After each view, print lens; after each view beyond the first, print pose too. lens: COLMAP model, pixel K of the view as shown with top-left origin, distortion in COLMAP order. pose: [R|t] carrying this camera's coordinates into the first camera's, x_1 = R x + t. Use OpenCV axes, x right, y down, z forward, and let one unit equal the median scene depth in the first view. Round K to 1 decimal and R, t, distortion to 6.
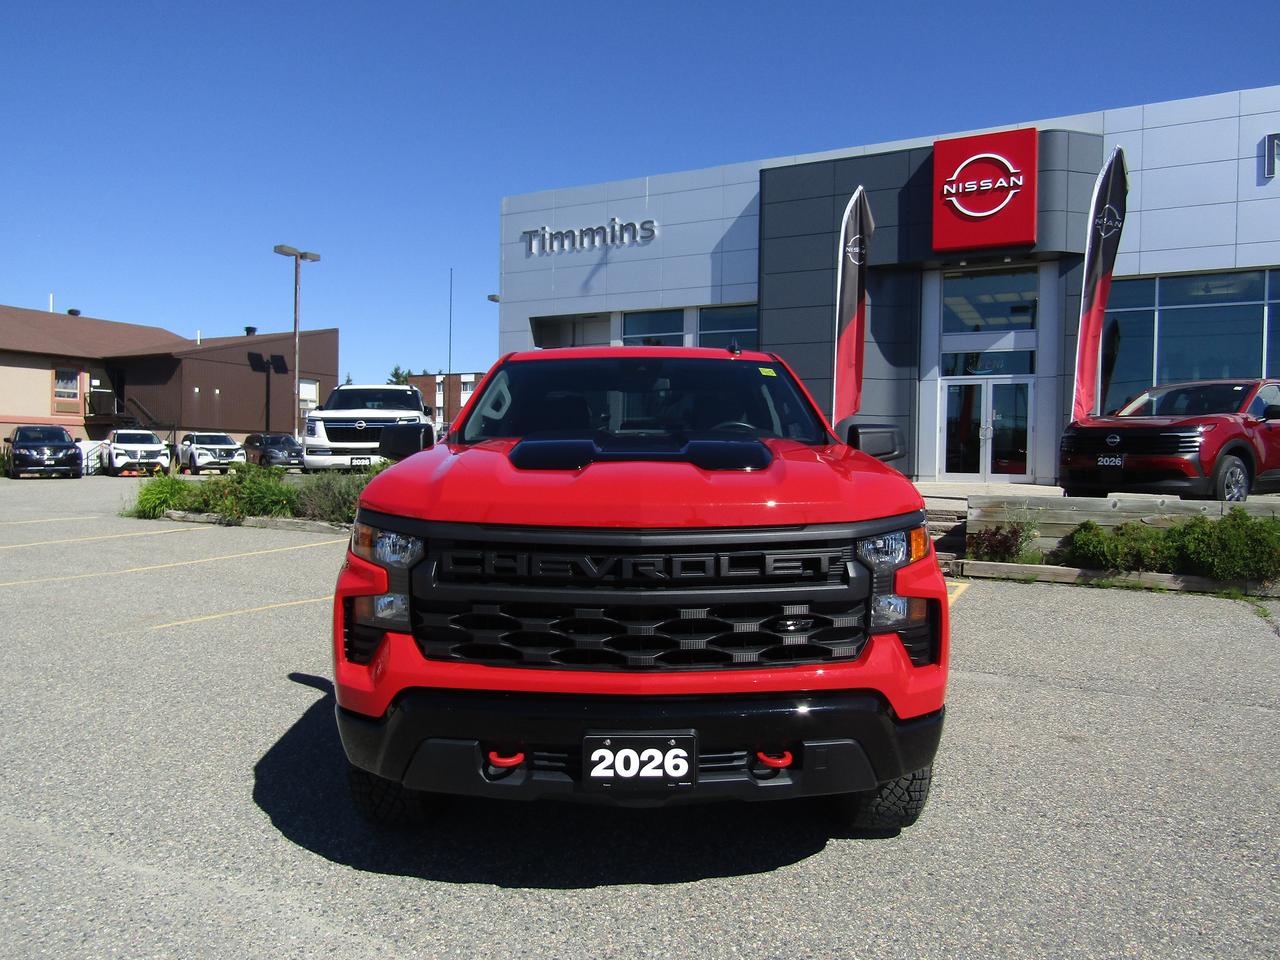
lens RADIAL K [[910.7, 0, 638.1], [0, 910.7, 477.9], [0, 0, 1]] dist [-0.019102, 0.013313]
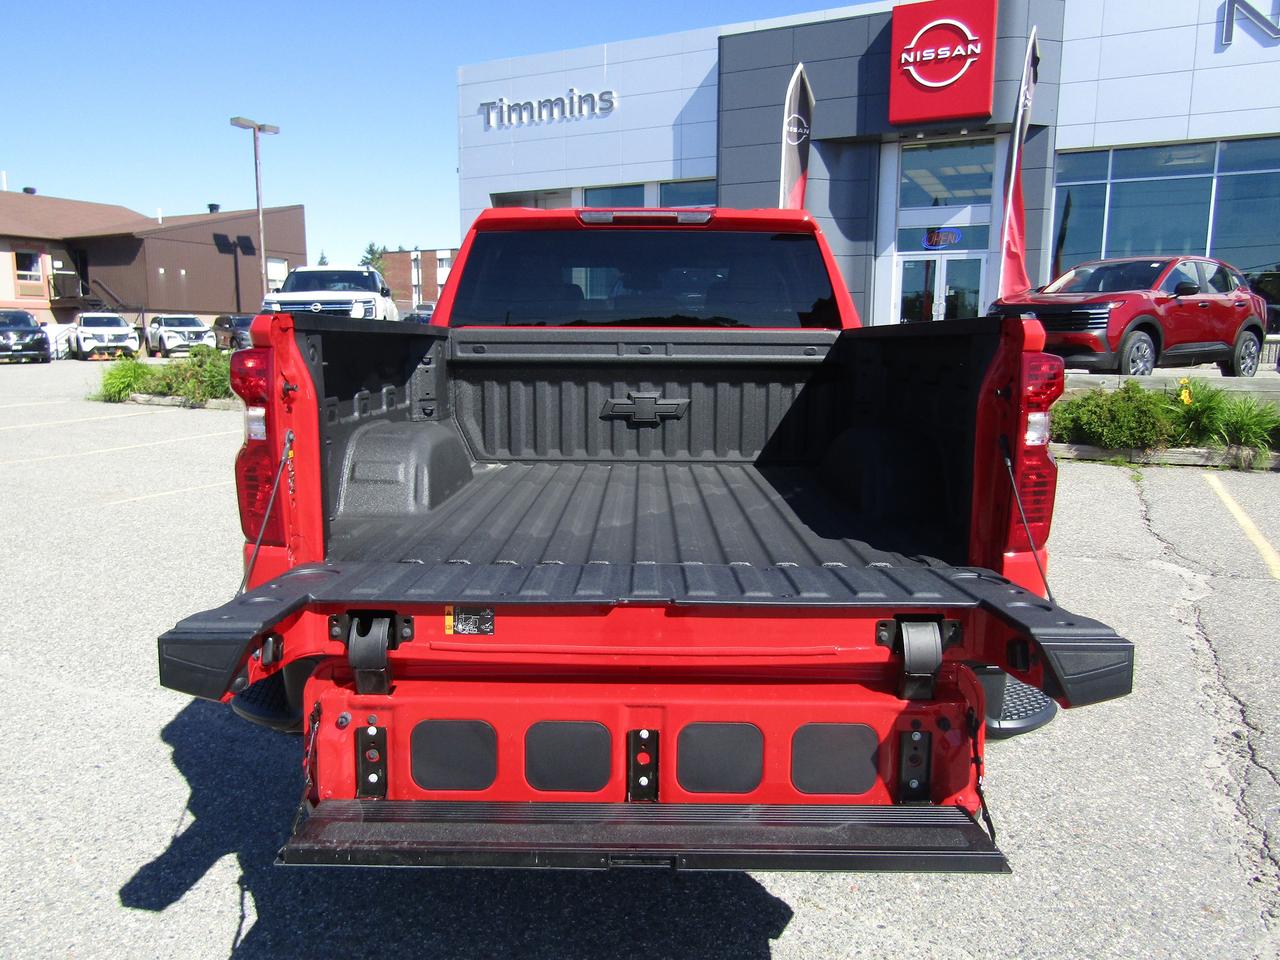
lens RADIAL K [[910.7, 0, 636.4], [0, 910.7, 480.6], [0, 0, 1]] dist [-0.019102, 0.013313]
pose [[0.999846, -0.012104, 0.012726, 0.027977], [0.010251, 0.990553, 0.136750, -0.001246], [-0.014261, -0.136598, 0.990524, -0.027813]]
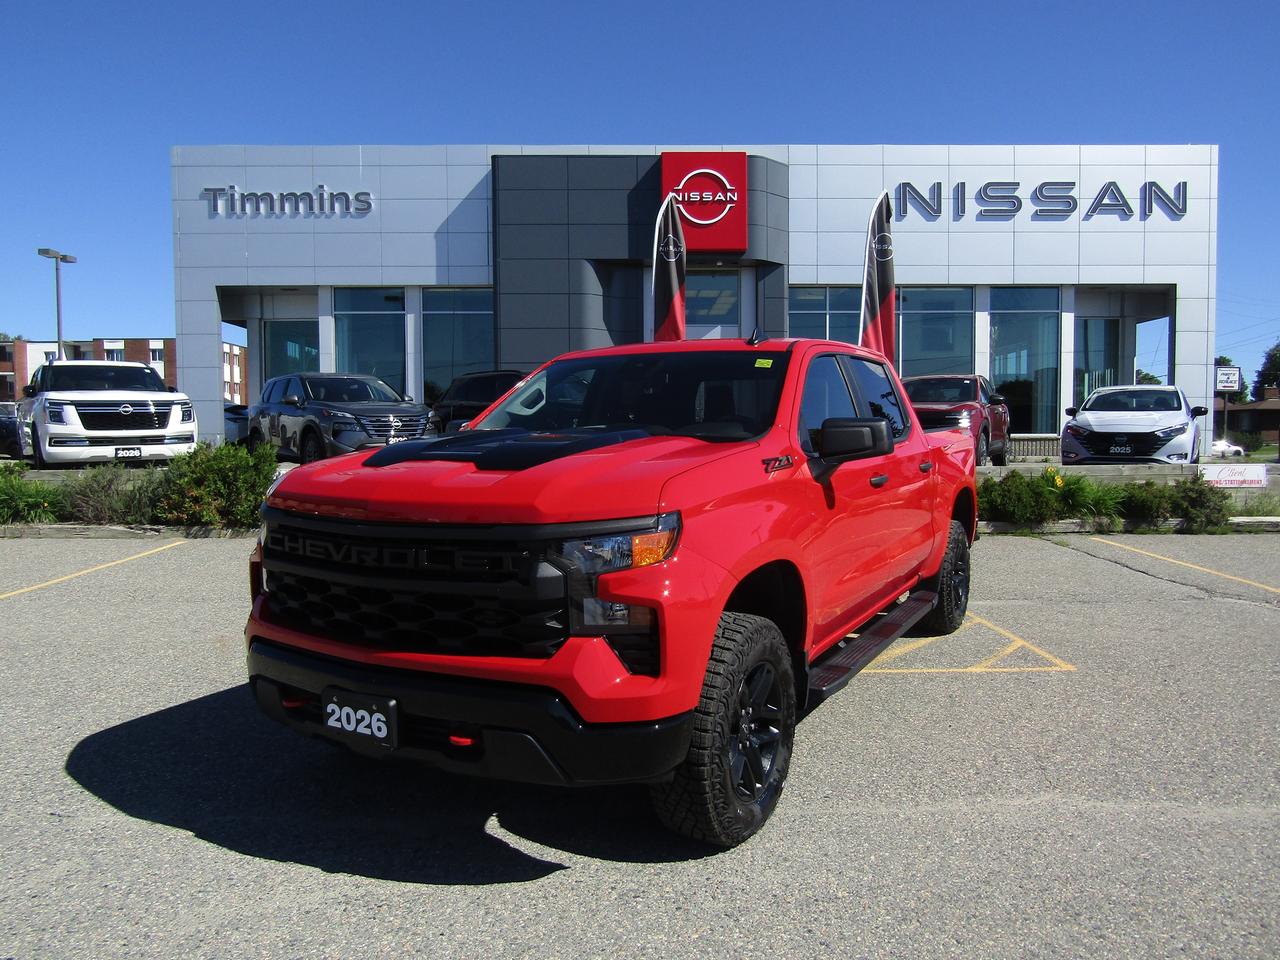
lens RADIAL K [[910.7, 0, 636.7], [0, 910.7, 477.1], [0, 0, 1]] dist [-0.019102, 0.013313]
pose [[0.882178, -0.037654, 0.469408, -0.214171], [0.026396, 0.999185, 0.030542, -0.006286], [-0.470175, -0.014553, 0.882453, 0.022486]]
